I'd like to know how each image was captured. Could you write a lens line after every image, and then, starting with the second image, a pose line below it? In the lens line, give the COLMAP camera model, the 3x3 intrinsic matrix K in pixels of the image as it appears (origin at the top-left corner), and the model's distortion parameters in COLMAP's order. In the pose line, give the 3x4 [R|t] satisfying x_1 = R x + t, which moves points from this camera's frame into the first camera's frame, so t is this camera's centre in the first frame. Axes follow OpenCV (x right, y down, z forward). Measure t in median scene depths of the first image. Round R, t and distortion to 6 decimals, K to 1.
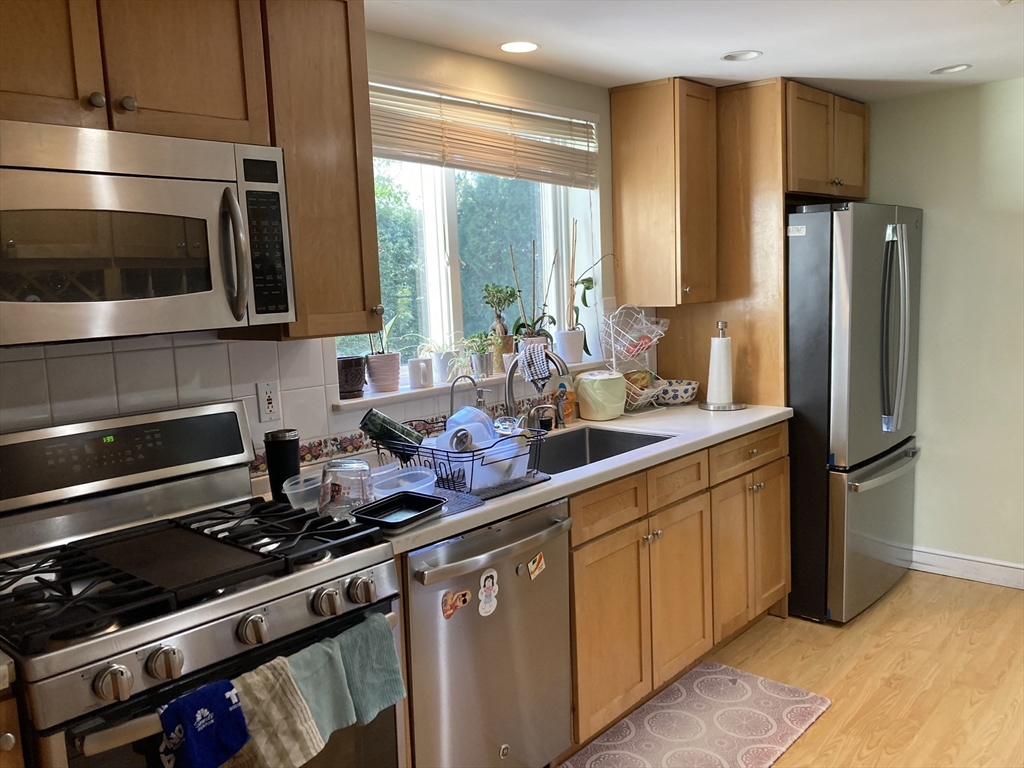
lens RADIAL K [[836.1, 0, 514.2], [0, 836.1, 386.8], [0, 0, 1]] dist [0.039956, -0.027895]
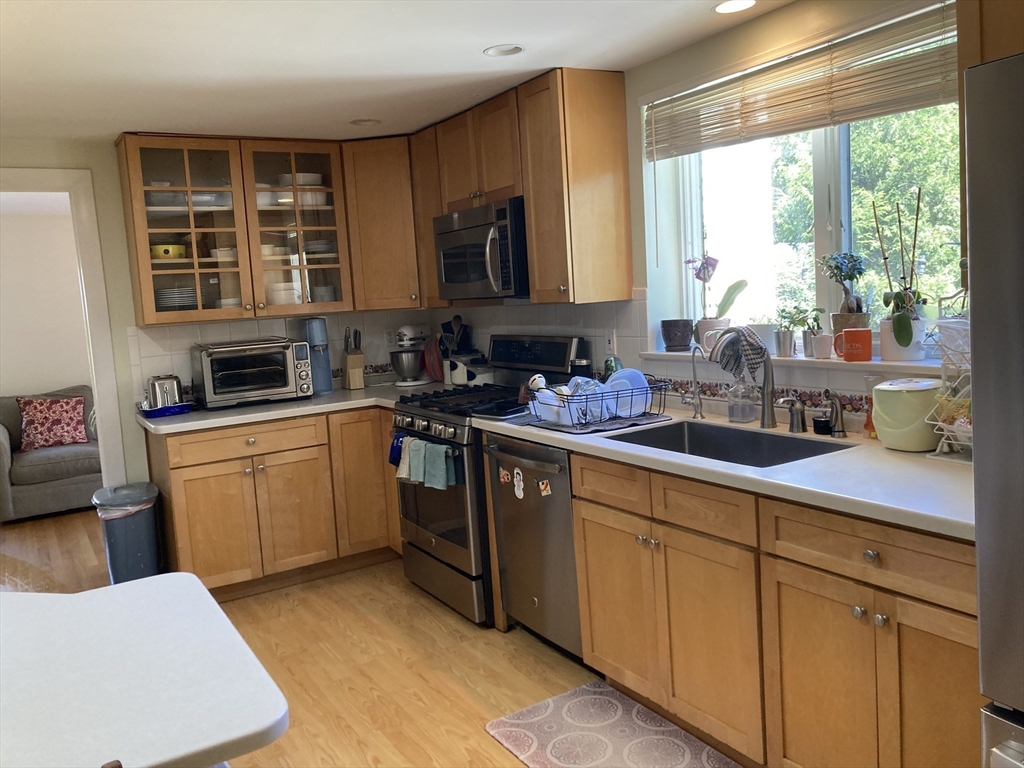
lens RADIAL K [[836.1, 0, 500.7], [0, 836.1, 361.0], [0, 0, 1]] dist [0.039956, -0.027895]
pose [[-0.298542, 0.152389, -0.942152, 0.853256], [-0.030908, 0.985109, 0.169131, -0.139204], [0.953896, 0.079613, -0.289386, 0.875552]]
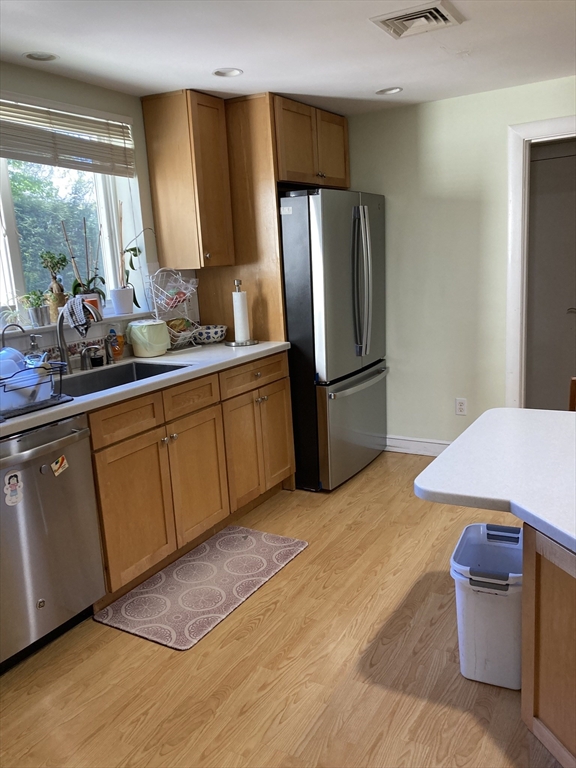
lens RADIAL K [[627.1, 0, 284.9], [0, 627.1, 390.0], [0, 0, 1]] dist [0.039956, -0.027895]
pose [[0.981861, -0.055048, 0.181433, 0.135272], [0.040237, 0.995625, 0.084332, 0.017609], [-0.185281, -0.075502, 0.979781, -0.018294]]
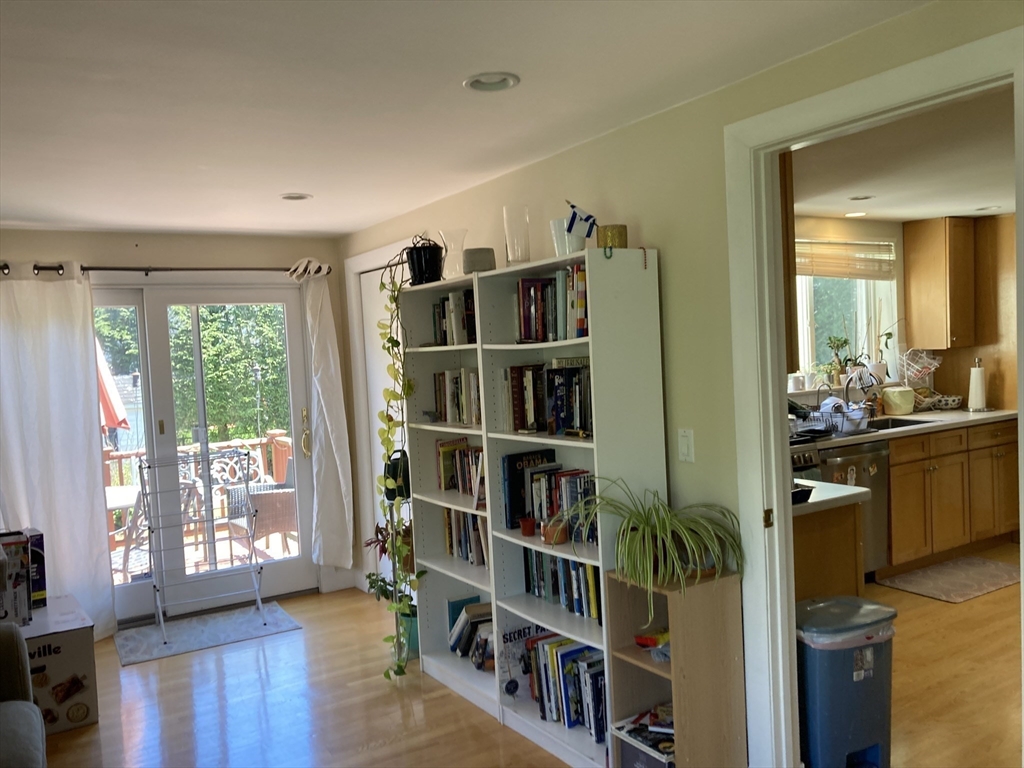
lens RADIAL K [[836.1, 0, 514.4], [0, 836.1, 390.5], [0, 0, 1]] dist [0.039956, -0.027895]
pose [[0.959792, 0.010206, -0.280526, -0.167344], [-0.025669, 0.998343, -0.051505, 0.099104], [0.279535, 0.056635, 0.958464, -0.877575]]
